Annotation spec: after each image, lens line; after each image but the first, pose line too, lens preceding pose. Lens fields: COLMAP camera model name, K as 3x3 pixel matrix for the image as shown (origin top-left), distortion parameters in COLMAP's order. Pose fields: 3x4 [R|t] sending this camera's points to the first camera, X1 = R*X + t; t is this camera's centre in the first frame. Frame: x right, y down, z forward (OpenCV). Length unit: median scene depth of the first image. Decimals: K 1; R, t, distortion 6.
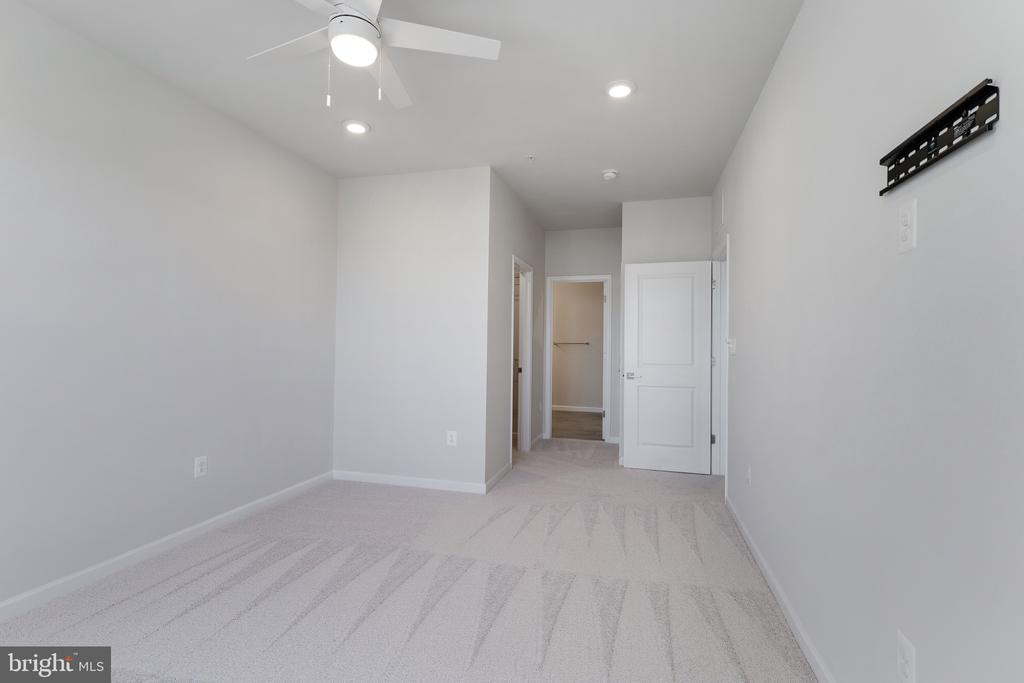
lens RADIAL K [[470.5, 0, 512.0], [0, 470.5, 341.5], [0, 0, 1]] dist [0.001887, -0.000347]
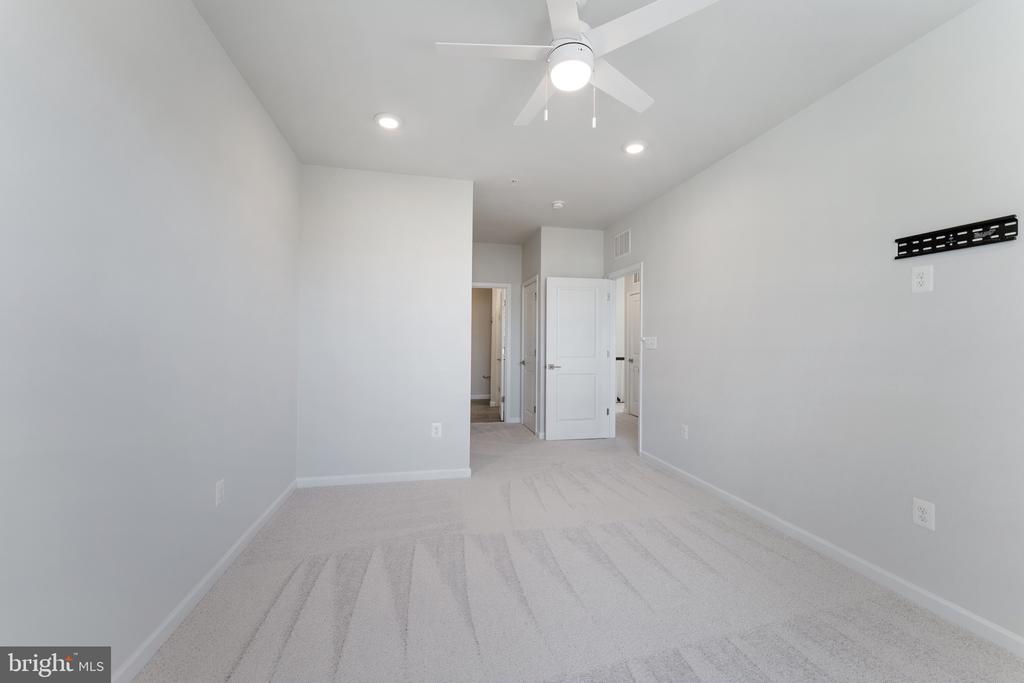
lens RADIAL K [[410.6, 0, 517.0], [0, 410.6, 339.5], [0, 0, 1]] dist [-0.000406, 0.000609]
pose [[0.886946, -0.000505, 0.461872, -0.400427], [-0.001102, 0.999994, 0.003210, -0.002977], [-0.461871, -0.003356, 0.886941, 0.092429]]
